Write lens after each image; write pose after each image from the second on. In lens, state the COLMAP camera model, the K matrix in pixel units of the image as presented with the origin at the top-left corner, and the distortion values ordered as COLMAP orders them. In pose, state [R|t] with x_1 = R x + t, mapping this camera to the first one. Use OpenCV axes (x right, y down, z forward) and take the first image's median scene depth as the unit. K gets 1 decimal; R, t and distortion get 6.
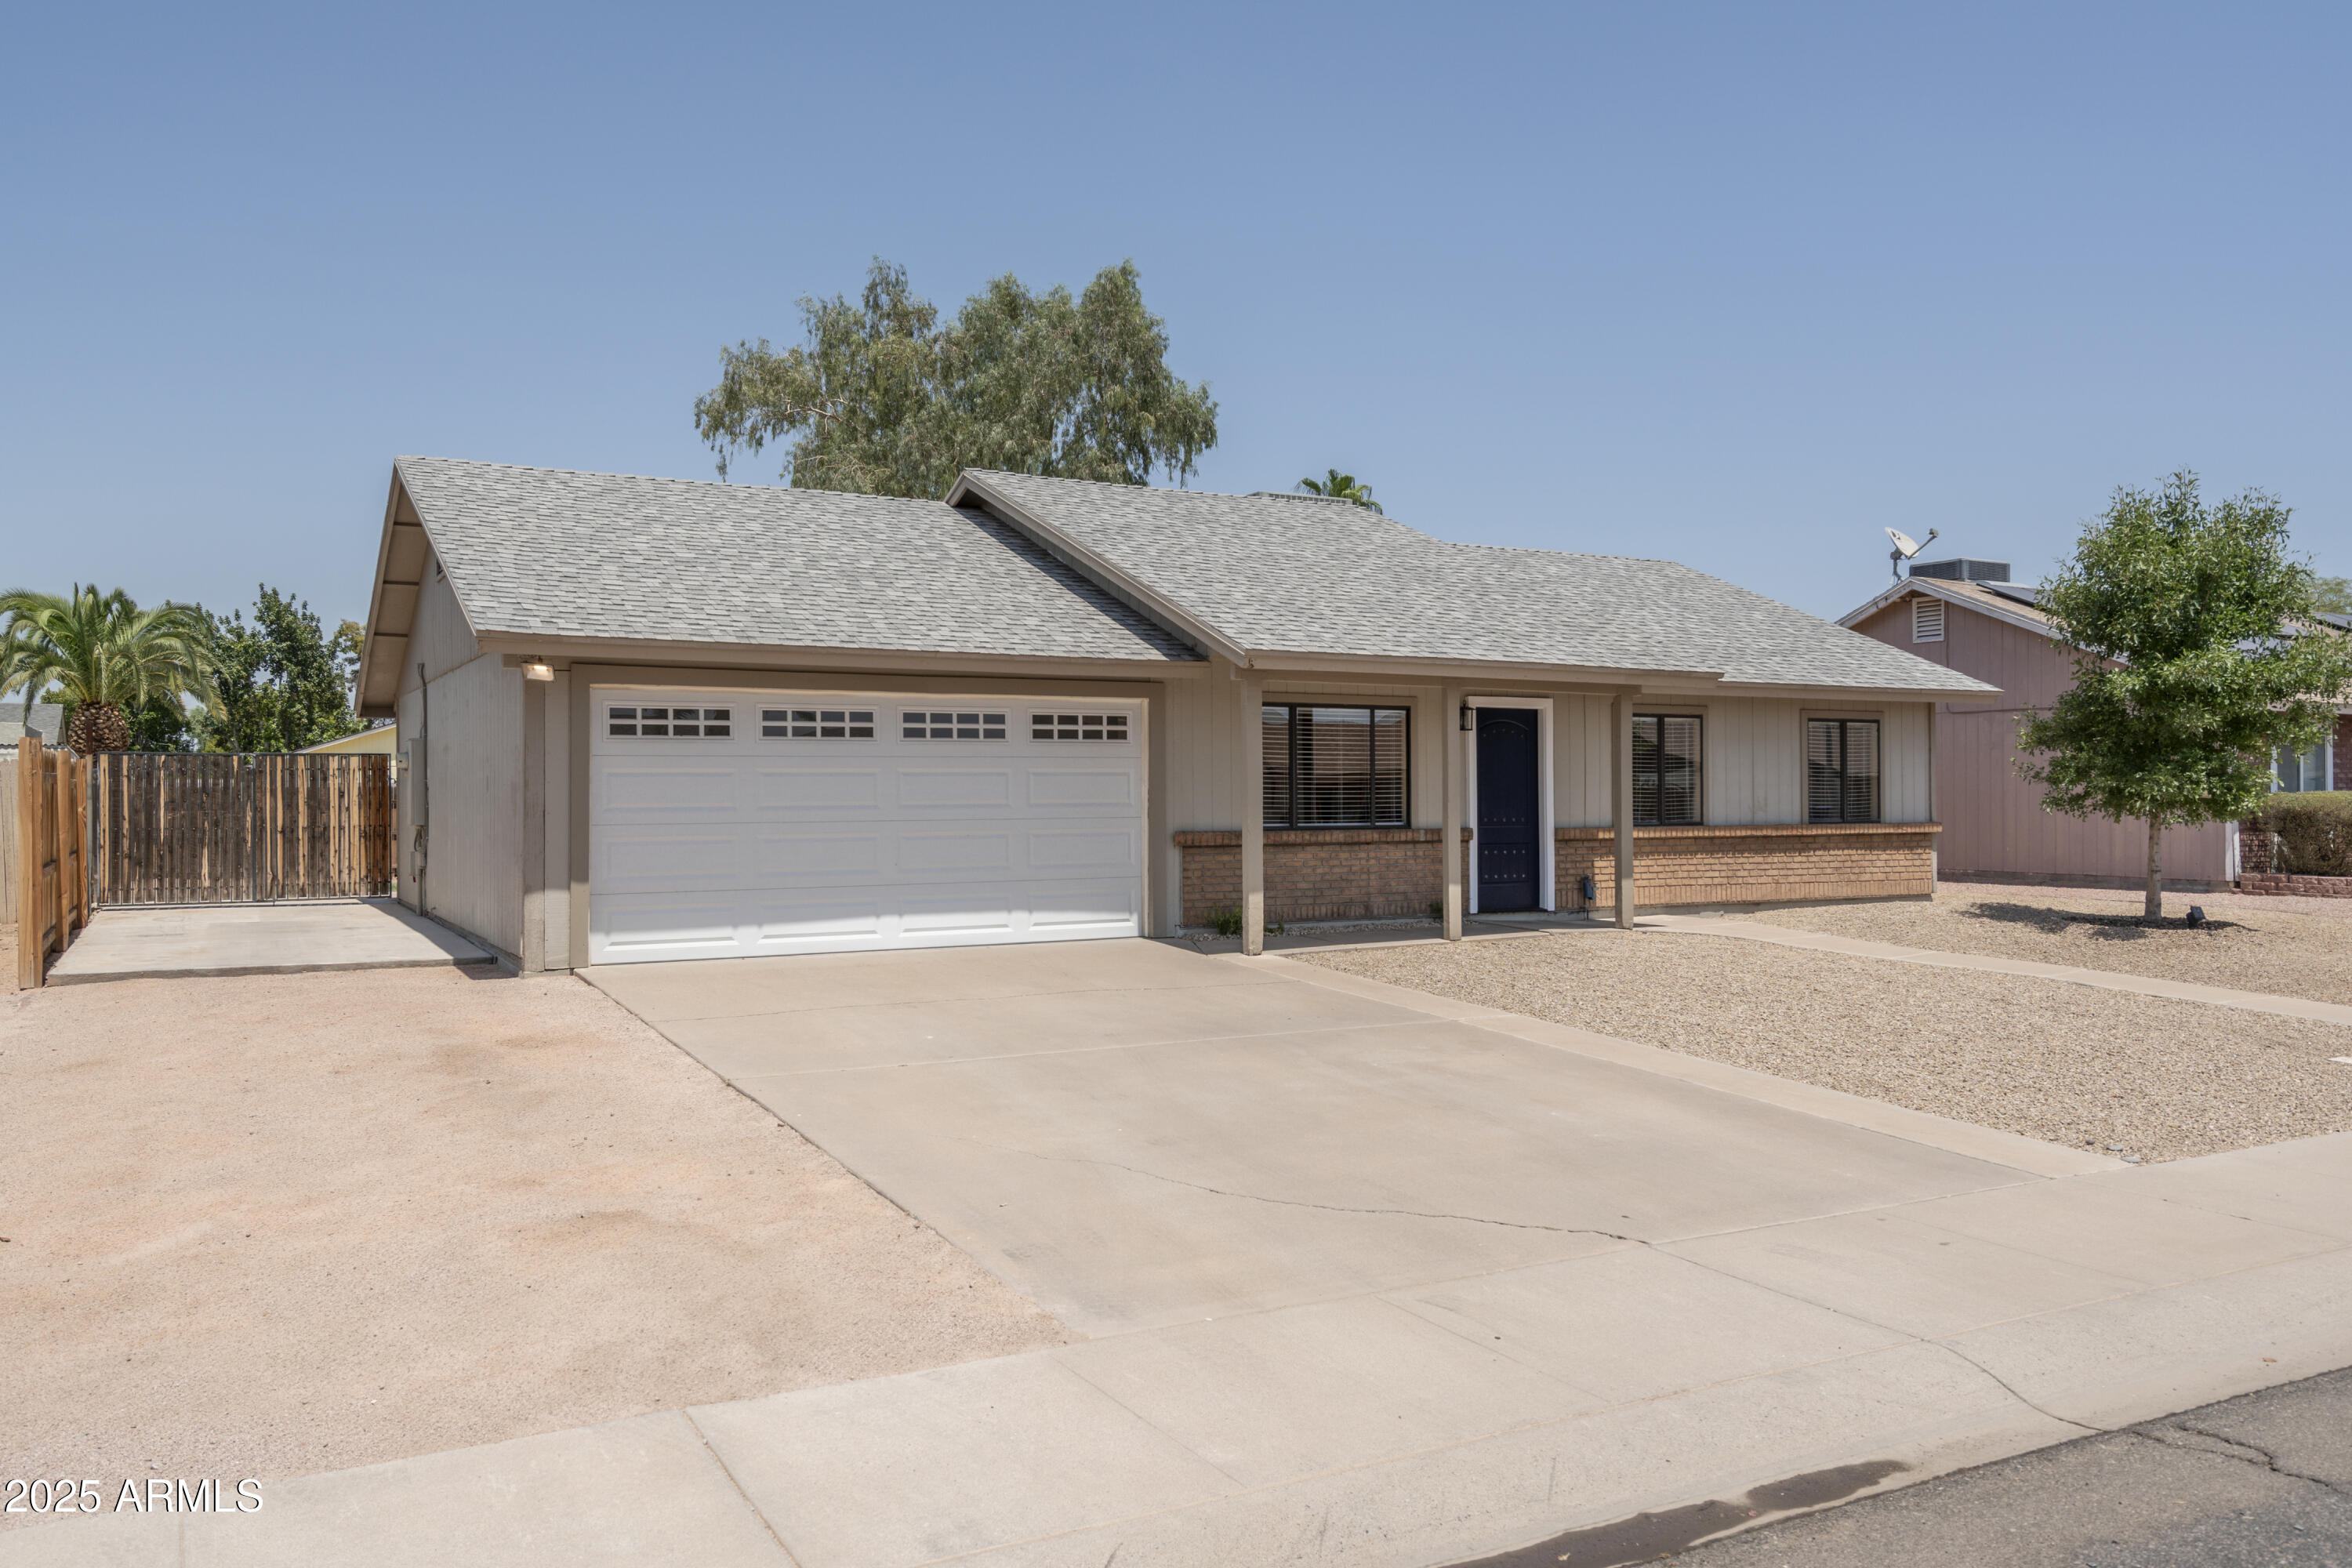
lens RADIAL K [[1696.1, 0, 1176.5], [0, 1696.1, 791.3], [0, 0, 1]] dist [0.007159, 0.001013]
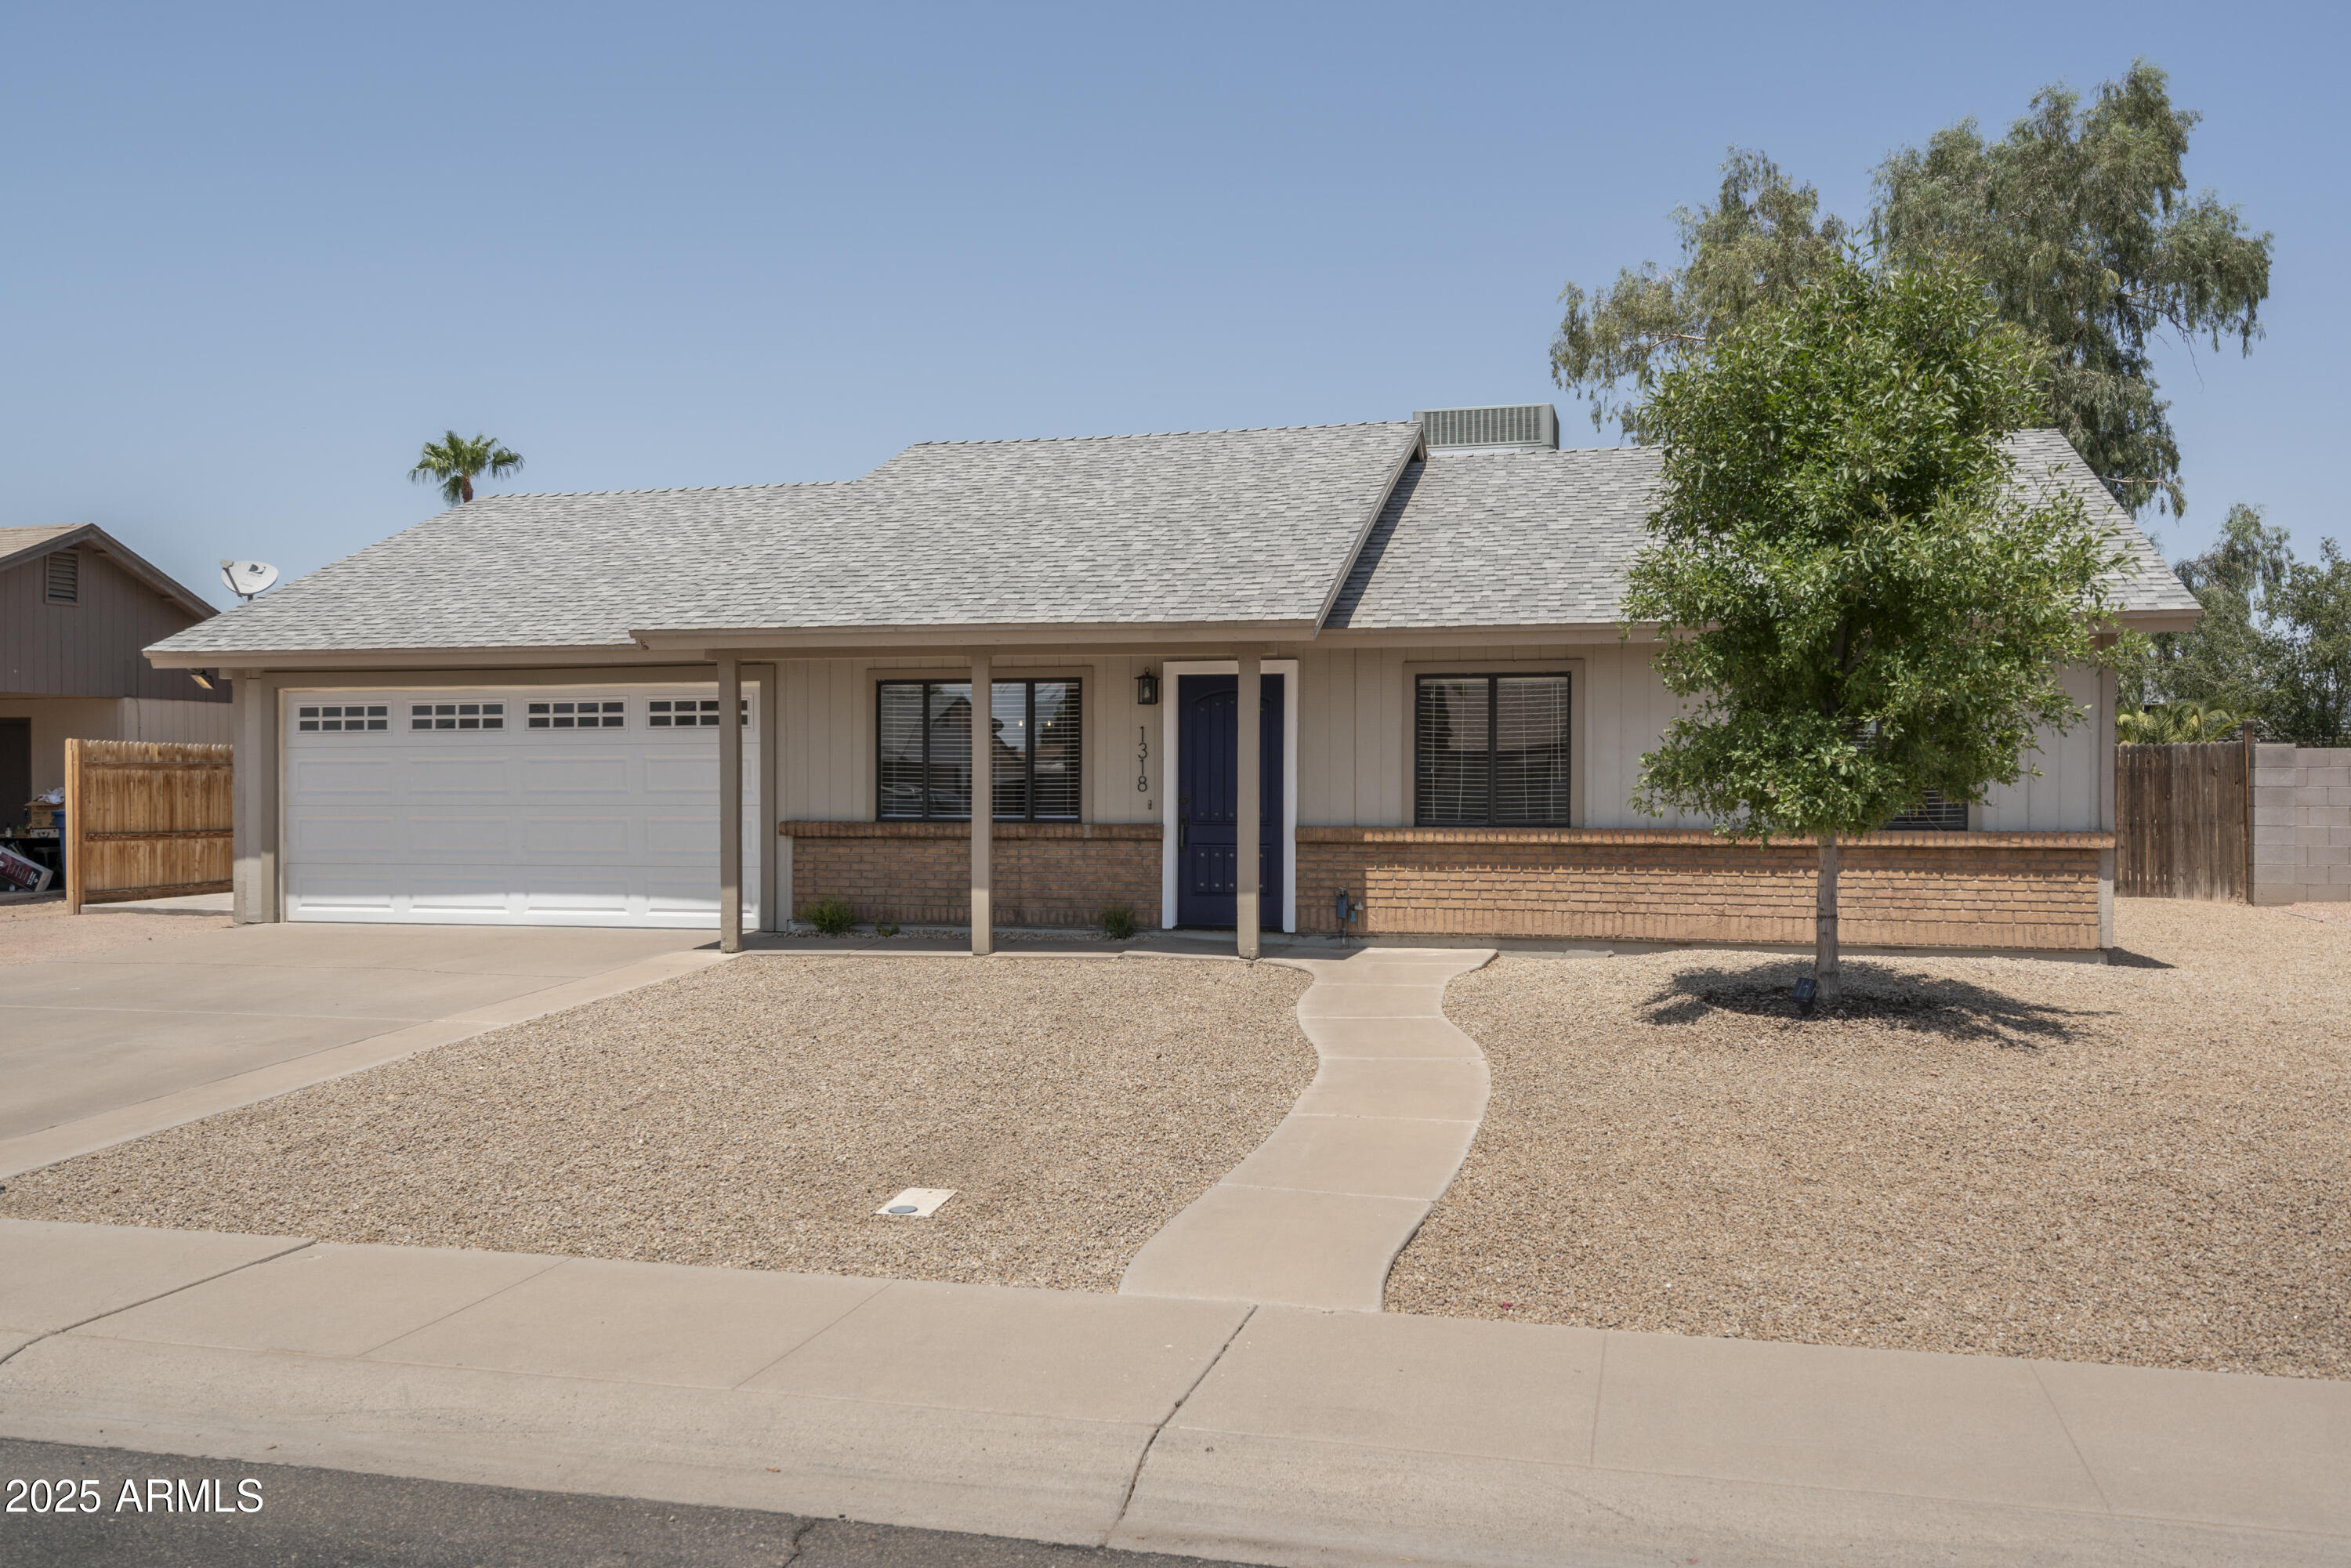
lens RADIAL K [[1874.1, 0, 1176.0], [0, 1874.1, 790.7], [0, 0, 1]] dist [0.034875, 0.003241]
pose [[0.734204, 0.007108, -0.678891, 0.863548], [-0.000532, 0.999951, 0.009893, -0.003480], [0.678928, -0.006903, 0.734172, 0.374891]]
